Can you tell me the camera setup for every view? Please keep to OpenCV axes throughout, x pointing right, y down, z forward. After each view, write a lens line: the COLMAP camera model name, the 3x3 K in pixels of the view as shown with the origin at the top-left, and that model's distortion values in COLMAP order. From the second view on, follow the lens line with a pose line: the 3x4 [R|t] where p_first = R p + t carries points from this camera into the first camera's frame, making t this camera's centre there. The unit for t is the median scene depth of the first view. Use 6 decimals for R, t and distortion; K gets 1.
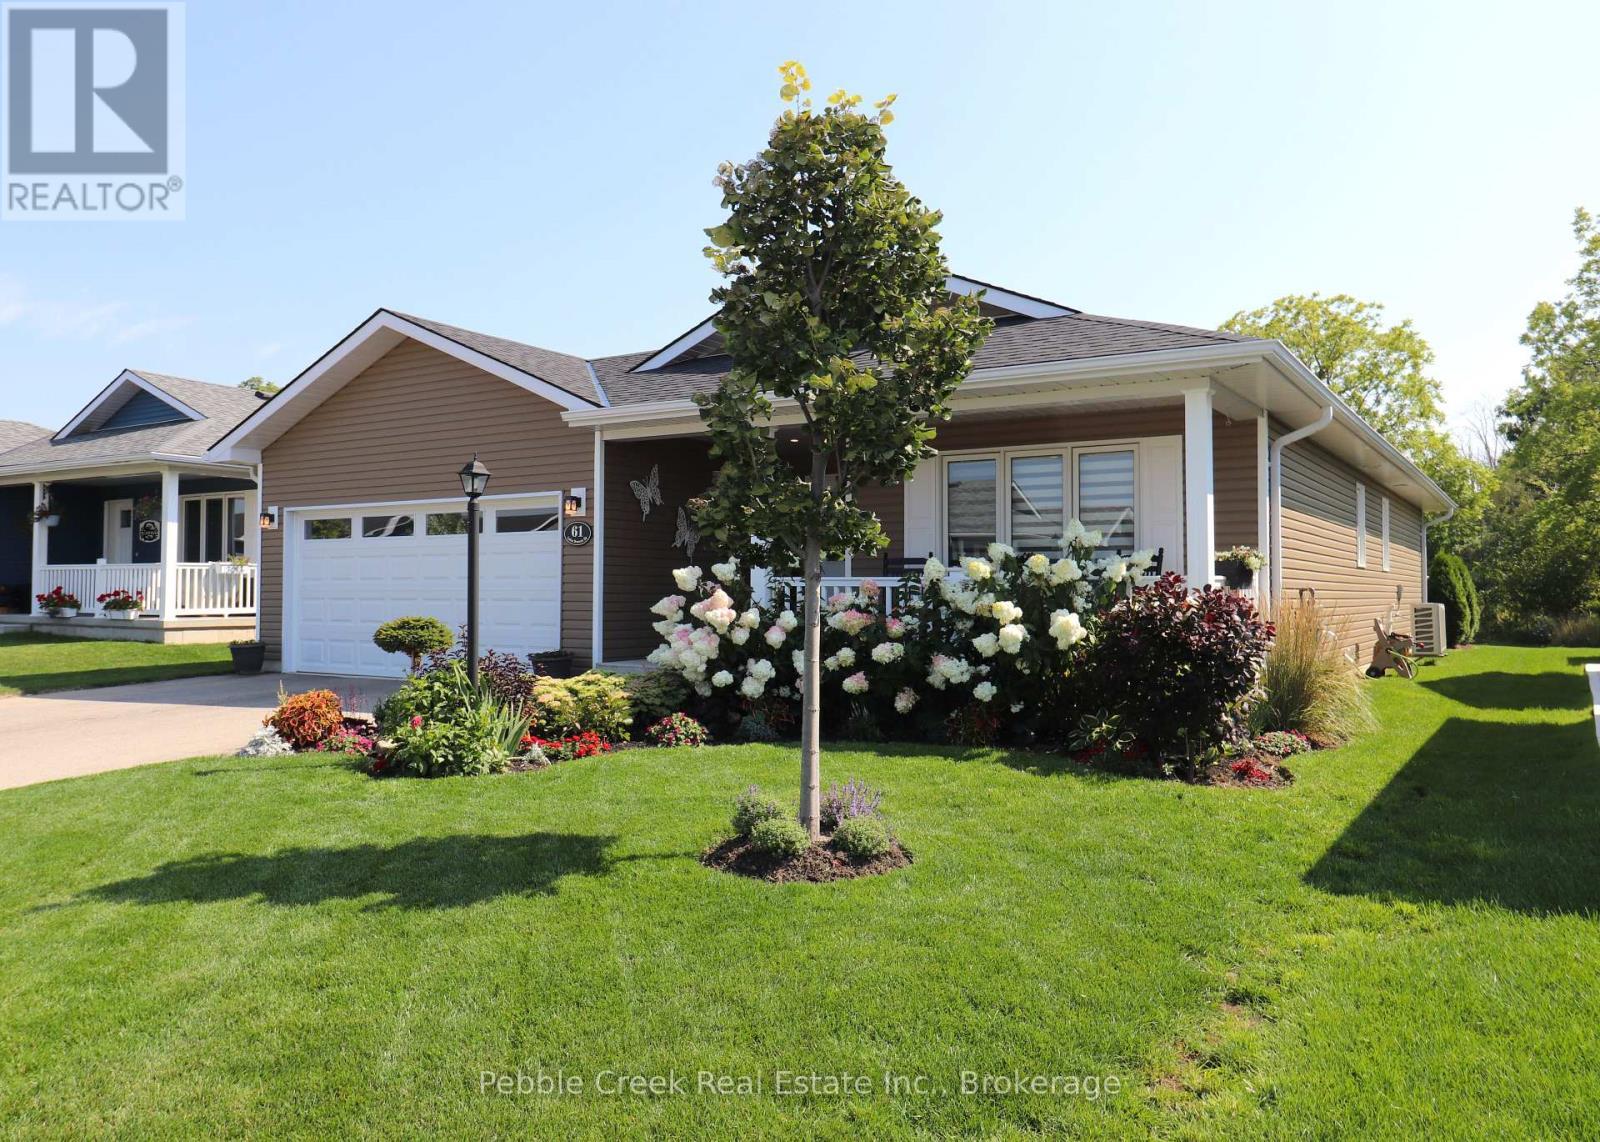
lens RADIAL K [[1190.2, 0, 800.0], [0, 1190.2, 571.0], [0, 0, 1]] dist [-0.002025, -0.000472]
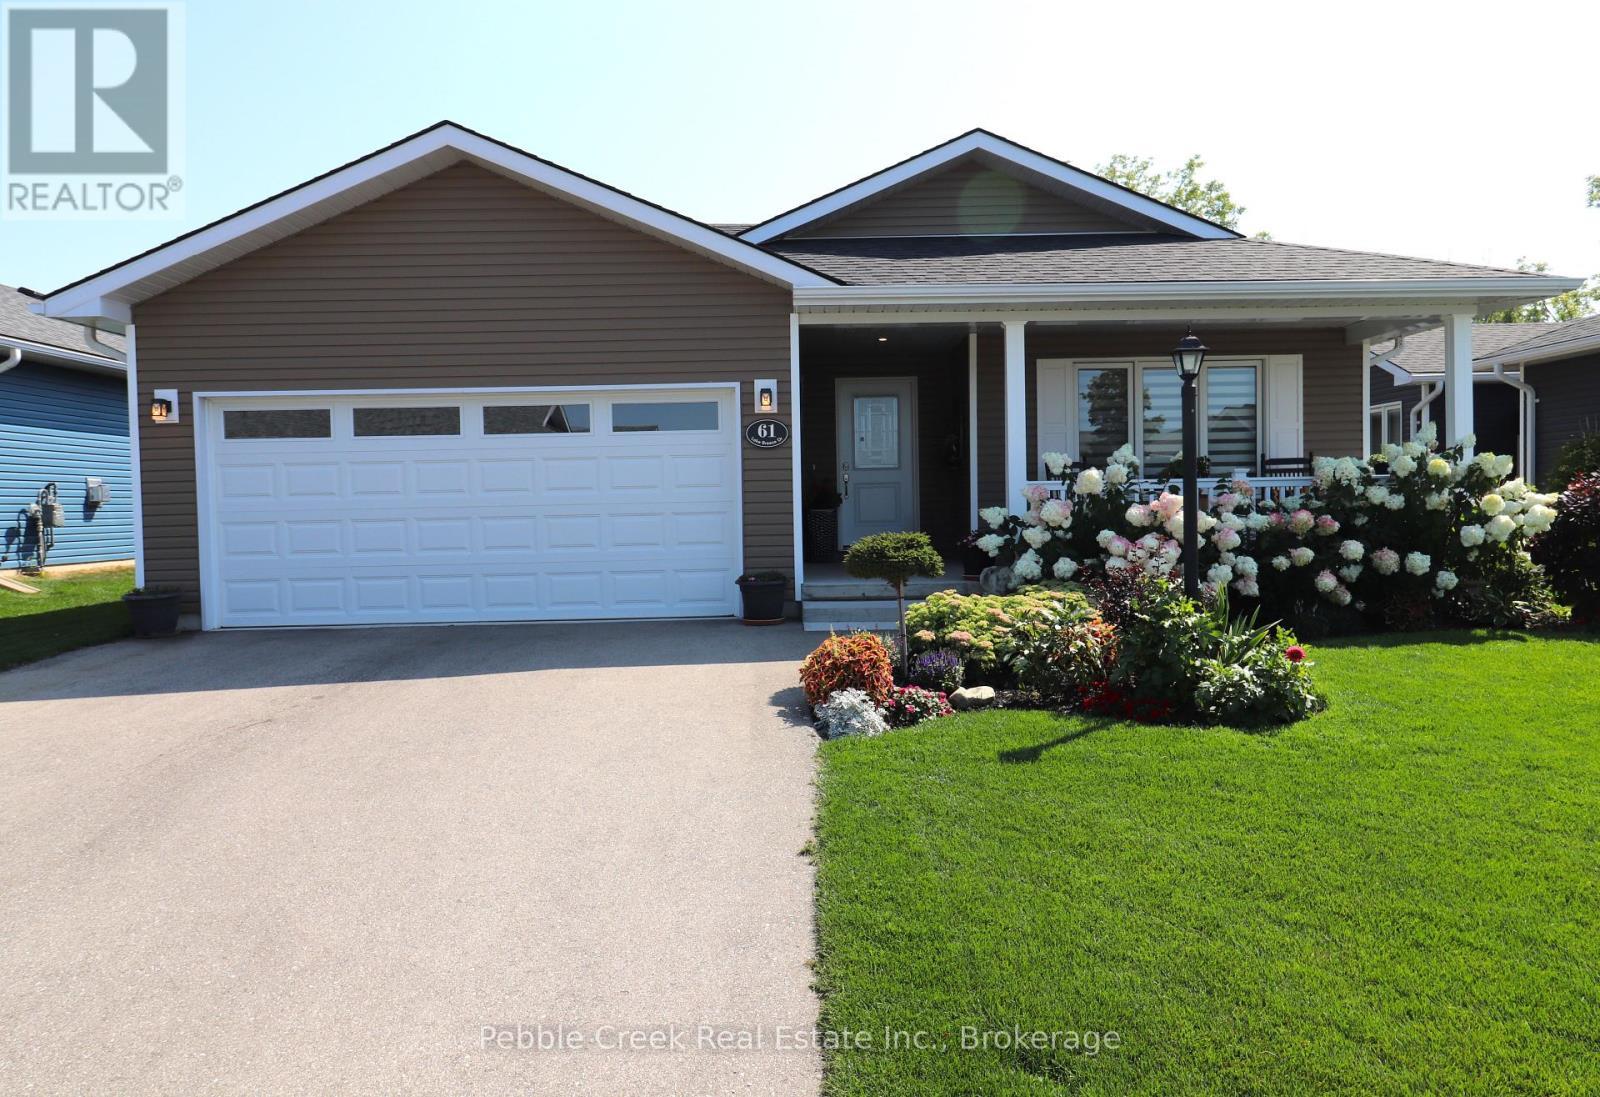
lens RADIAL K [[1142.5, 0, 800.0], [0, 1142.5, 548.5], [0, 0, 1]] dist [0.011183, 0.002679]
pose [[0.838478, -0.035924, 0.543750, -0.595039], [0.011301, 0.998756, 0.048558, 0.010577], [-0.544818, -0.034570, 0.837841, 0.297748]]
